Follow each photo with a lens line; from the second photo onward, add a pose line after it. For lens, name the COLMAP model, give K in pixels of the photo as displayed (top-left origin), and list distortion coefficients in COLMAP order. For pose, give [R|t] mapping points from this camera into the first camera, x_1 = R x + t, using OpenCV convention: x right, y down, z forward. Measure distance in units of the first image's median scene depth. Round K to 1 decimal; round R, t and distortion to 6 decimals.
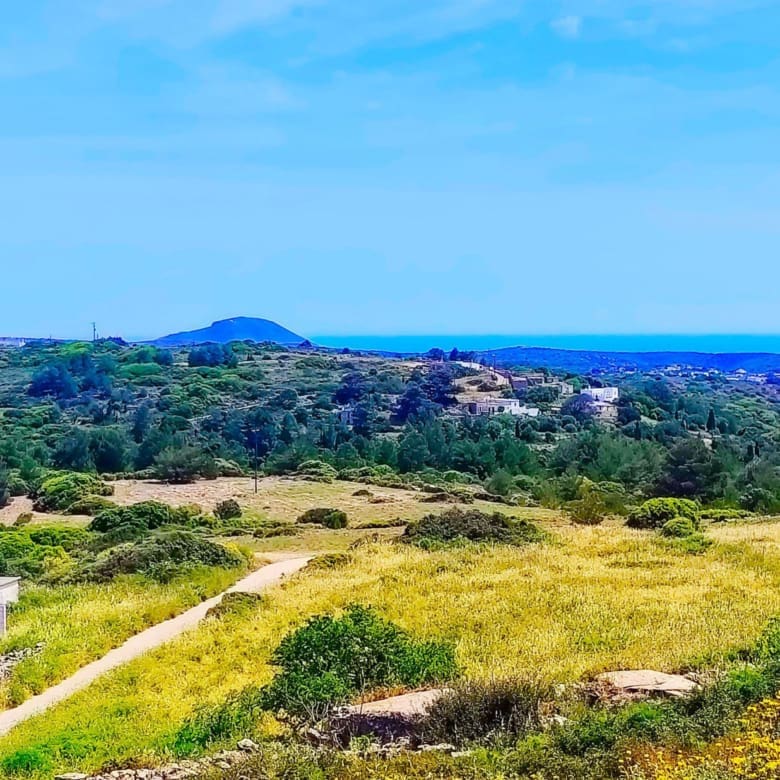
lens RADIAL K [[2603.1, 0, 390.0], [0, 2603.1, 390.0], [0, 0, 1]] dist [0.224469, 1.216970]
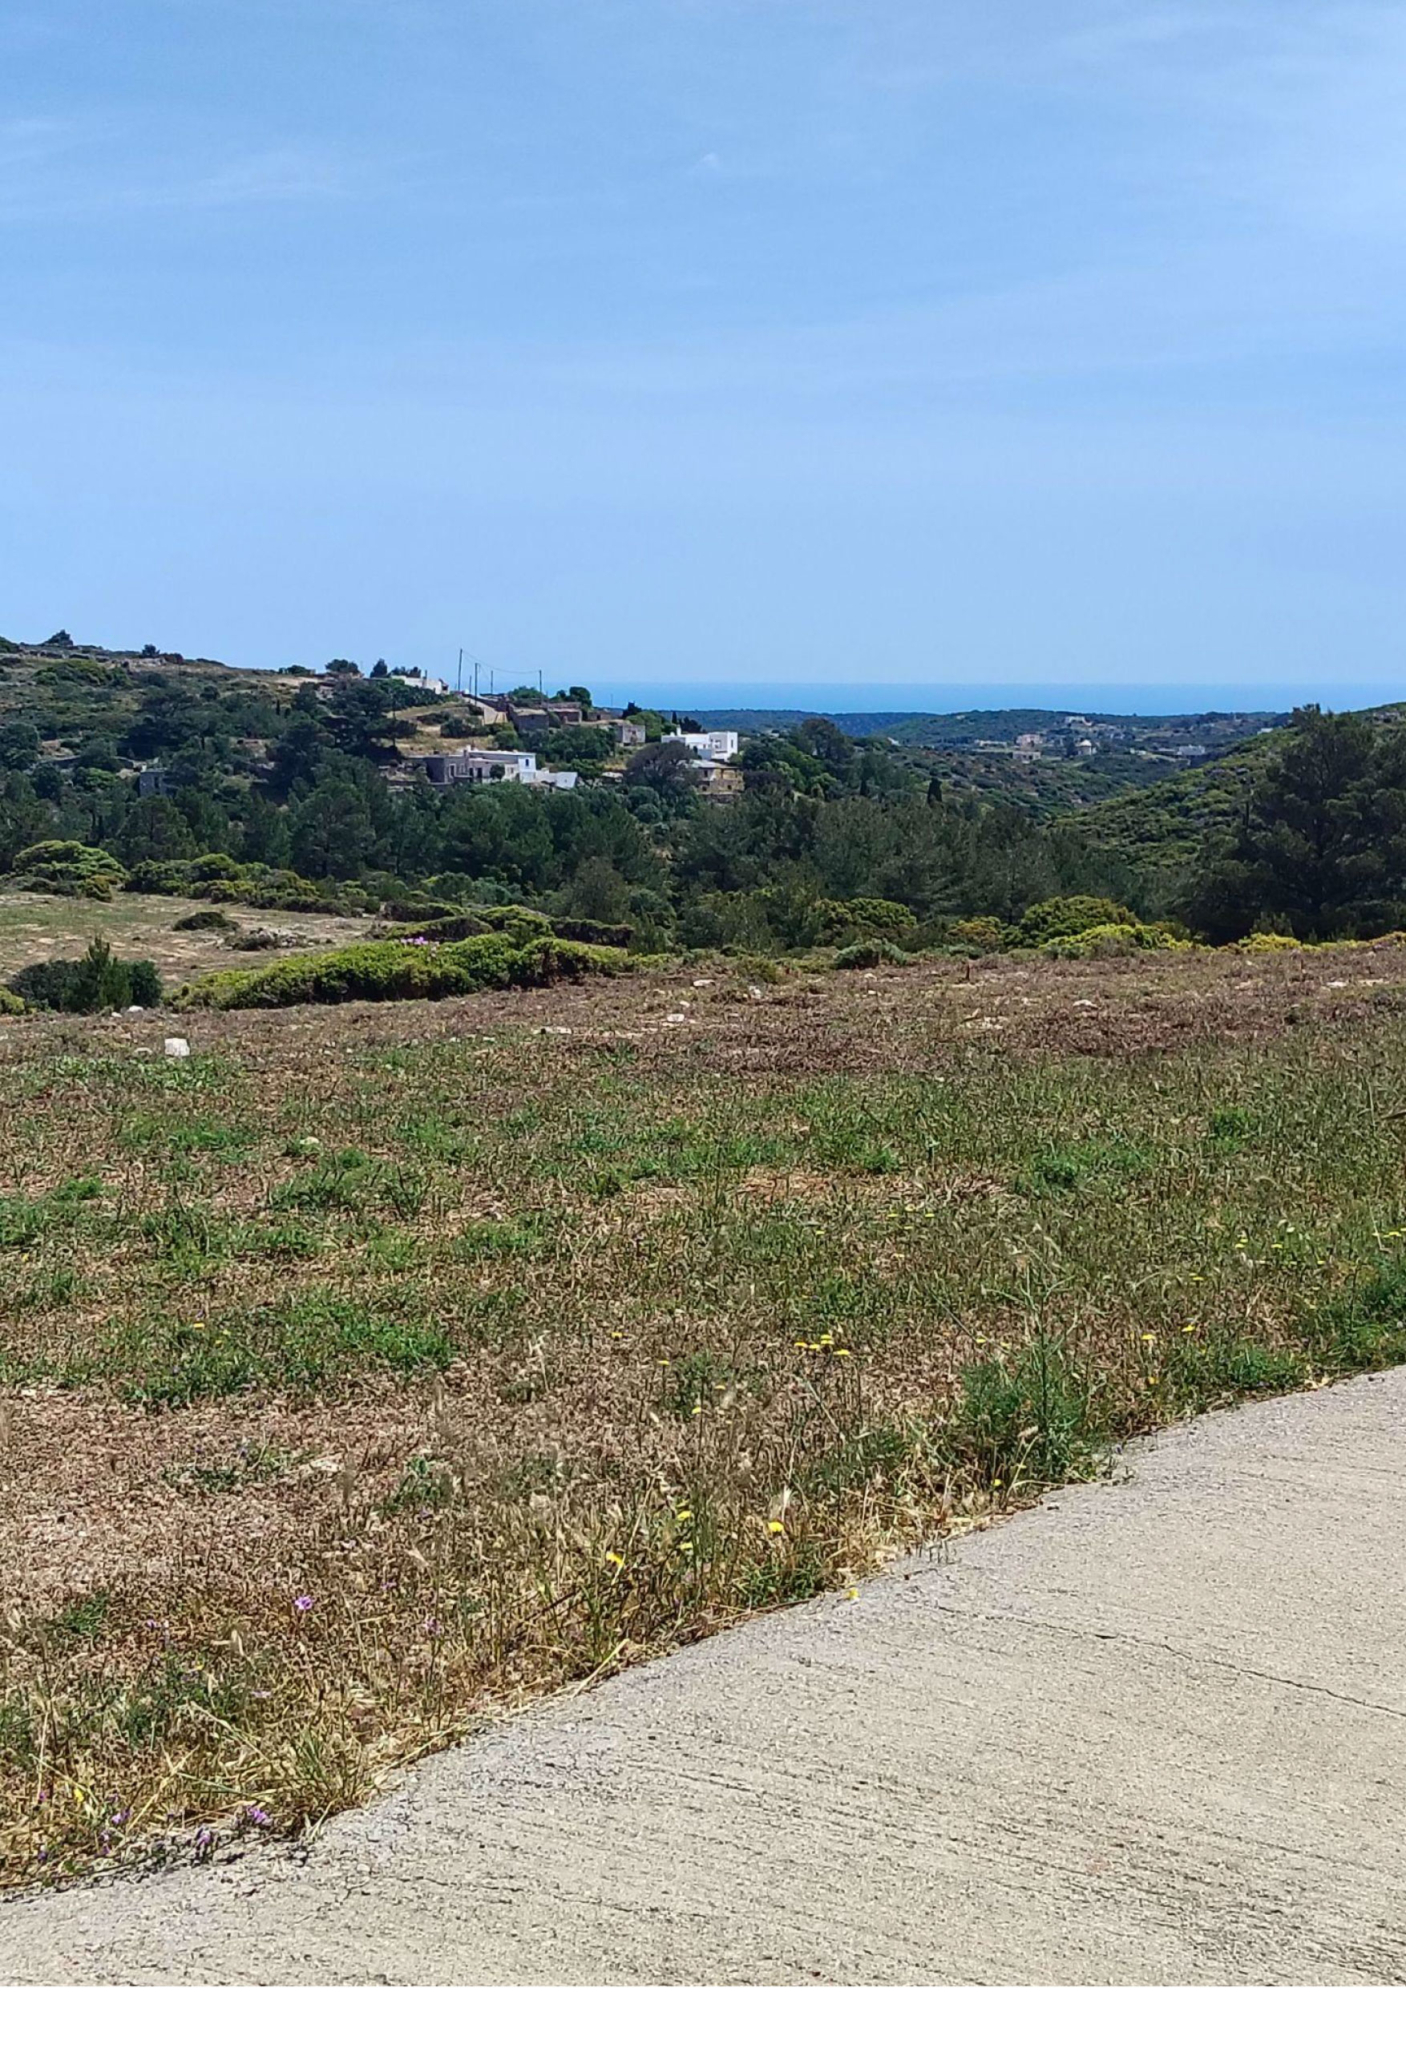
lens RADIAL K [[3273.6, 0, 703.0], [0, 3273.6, 1024.0], [0, 0, 1]] dist [0.093013, -0.002193]
pose [[0.988808, -0.008557, 0.148947, -0.009442], [0.001355, 0.998828, 0.048387, 0.029933], [-0.149187, -0.047644, 0.987661, 0.538486]]
